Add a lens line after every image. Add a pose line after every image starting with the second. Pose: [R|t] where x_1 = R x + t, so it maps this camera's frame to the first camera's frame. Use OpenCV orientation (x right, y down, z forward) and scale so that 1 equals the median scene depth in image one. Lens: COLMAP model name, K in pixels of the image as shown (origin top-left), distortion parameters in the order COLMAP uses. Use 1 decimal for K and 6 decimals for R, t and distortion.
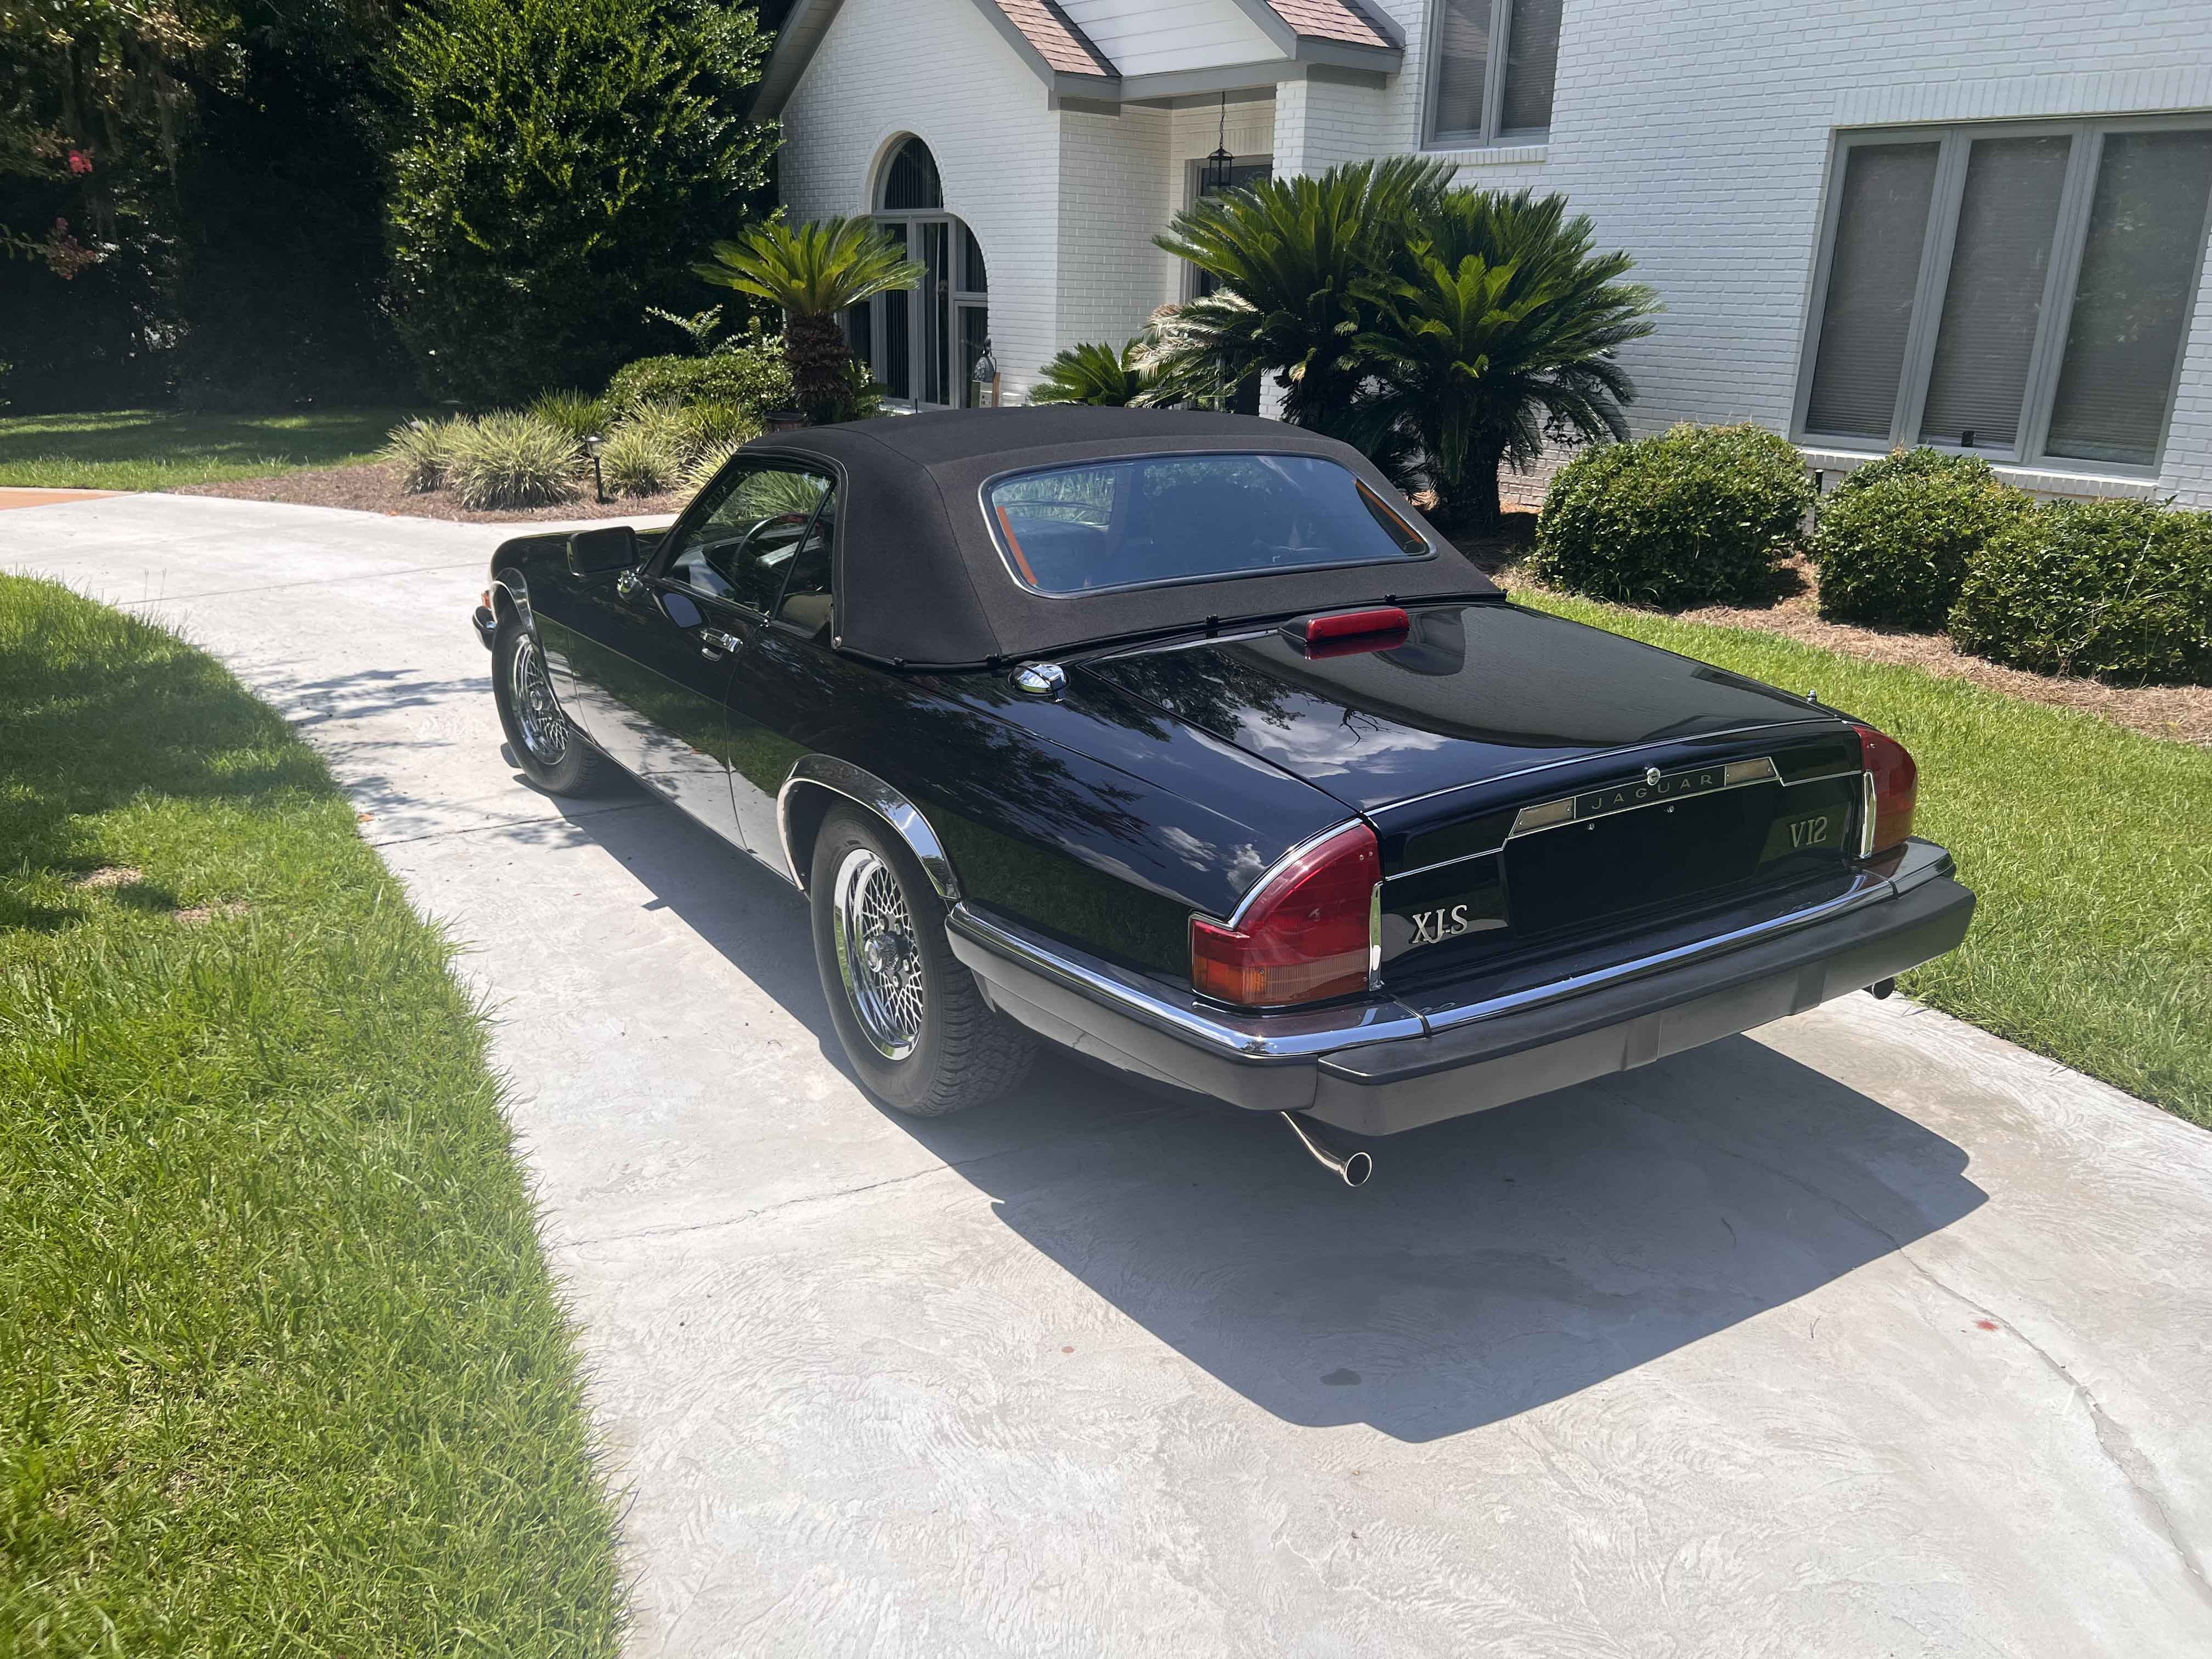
lens RADIAL K [[1678.1, 0, 1093.6], [0, 1678.1, 811.7], [0, 0, 1]] dist [0.020717, -0.000775]
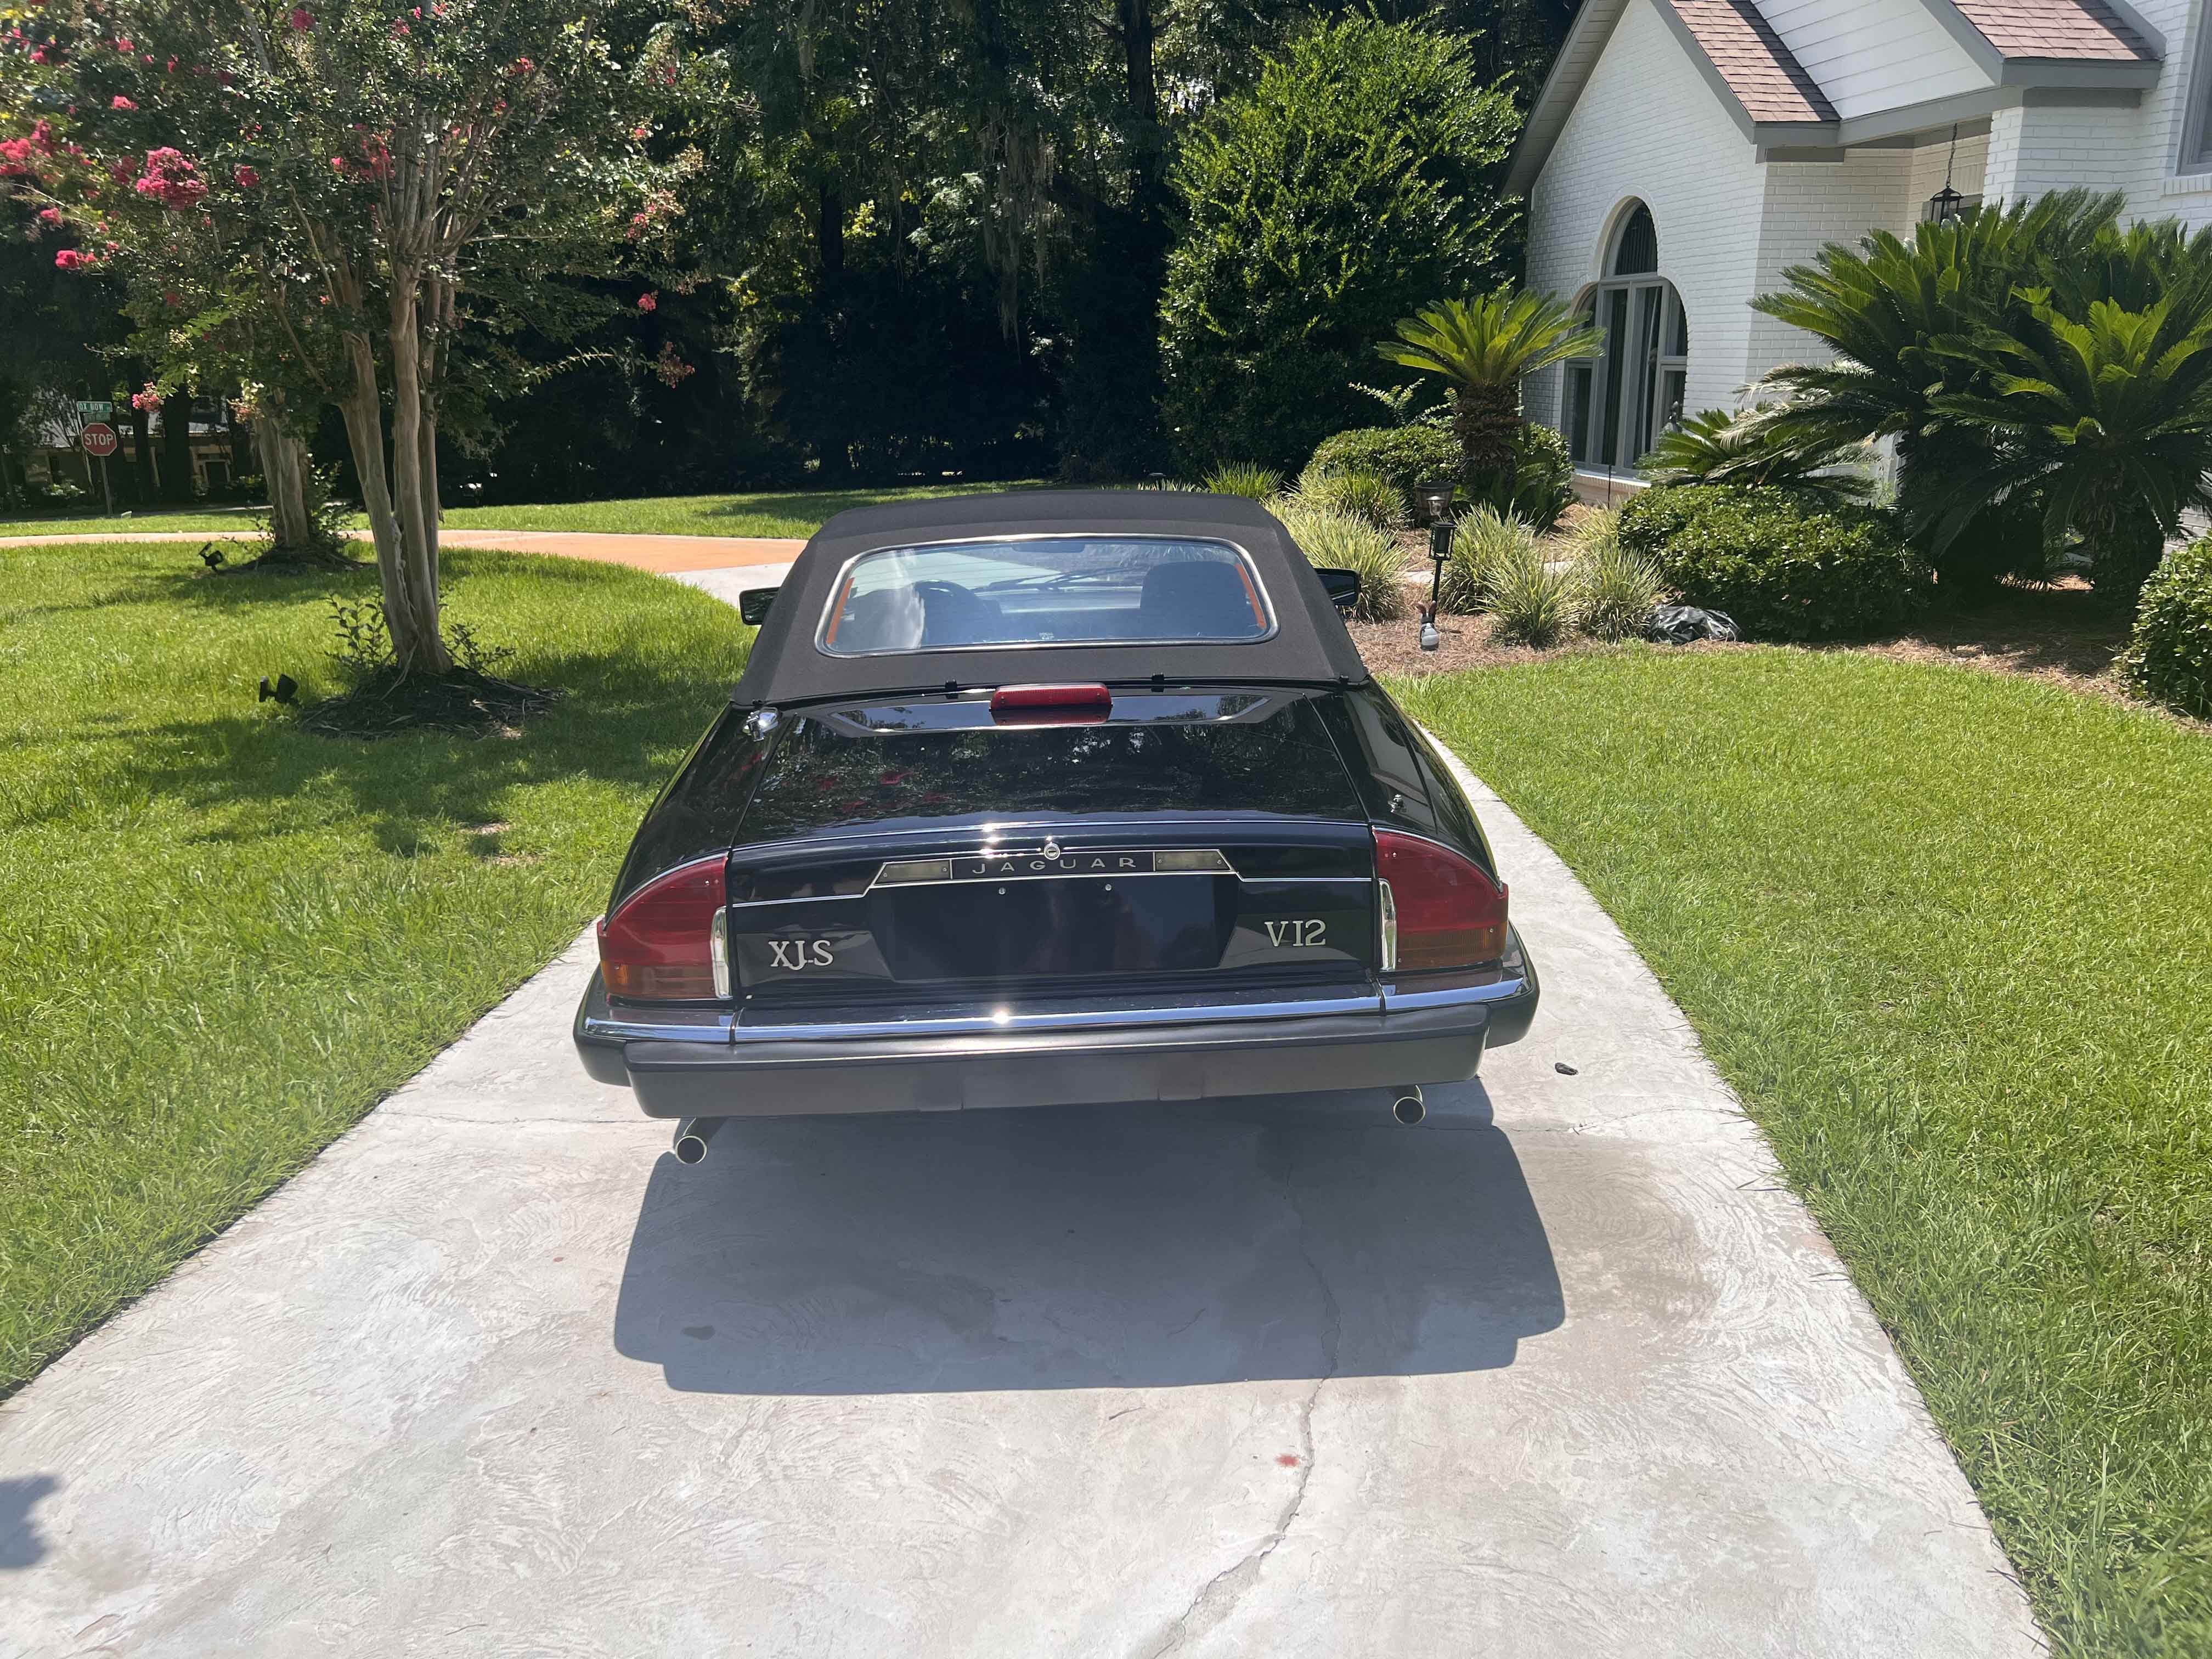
lens RADIAL K [[1668.2, 0, 1106.0], [0, 1668.2, 829.5], [0, 0, 1]] dist [0.044413, -0.054582]
pose [[0.865215, 0.103904, -0.490518, 0.162750], [-0.116158, 0.993216, 0.005500, -0.008211], [0.487761, 0.052219, 0.871414, 0.019734]]
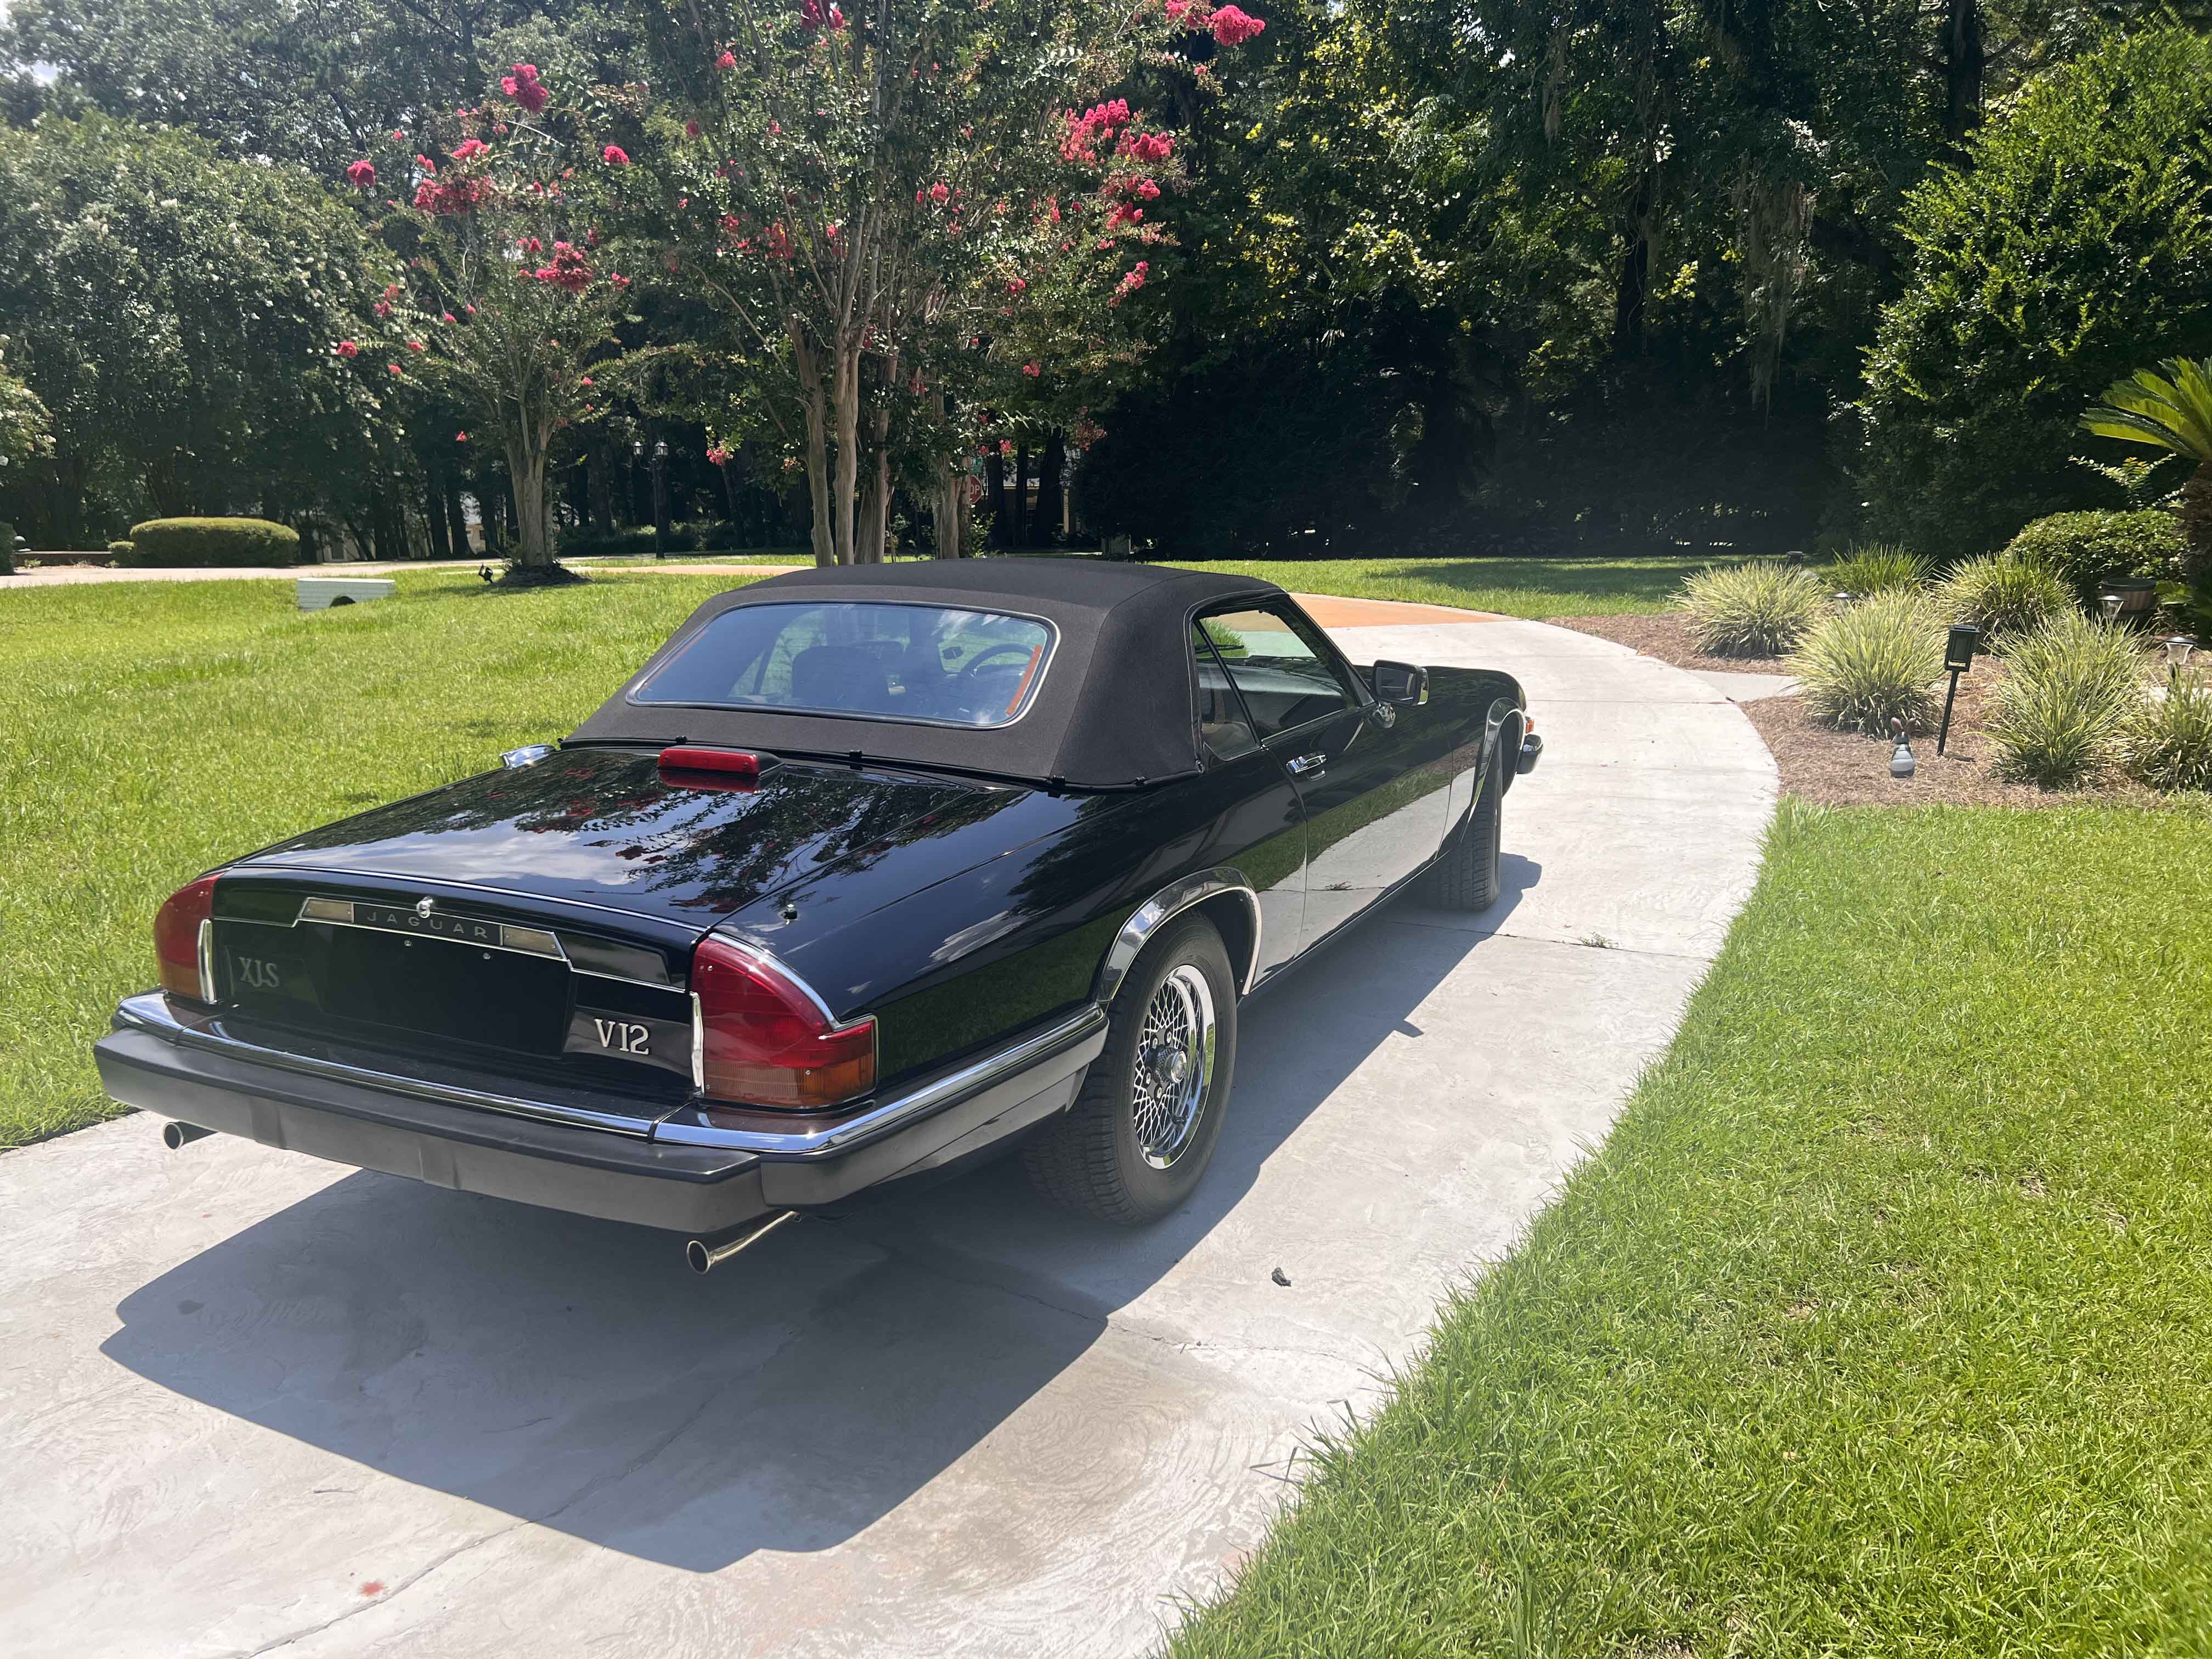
lens RADIAL K [[1668.2, 0, 1106.0], [0, 1668.2, 829.5], [0, 0, 1]] dist [0.044413, -0.054582]
pose [[0.524704, 0.175231, -0.833054, 0.262575], [-0.236029, 0.970165, 0.055408, -0.042092], [0.817910, 0.167552, 0.550409, 0.142704]]
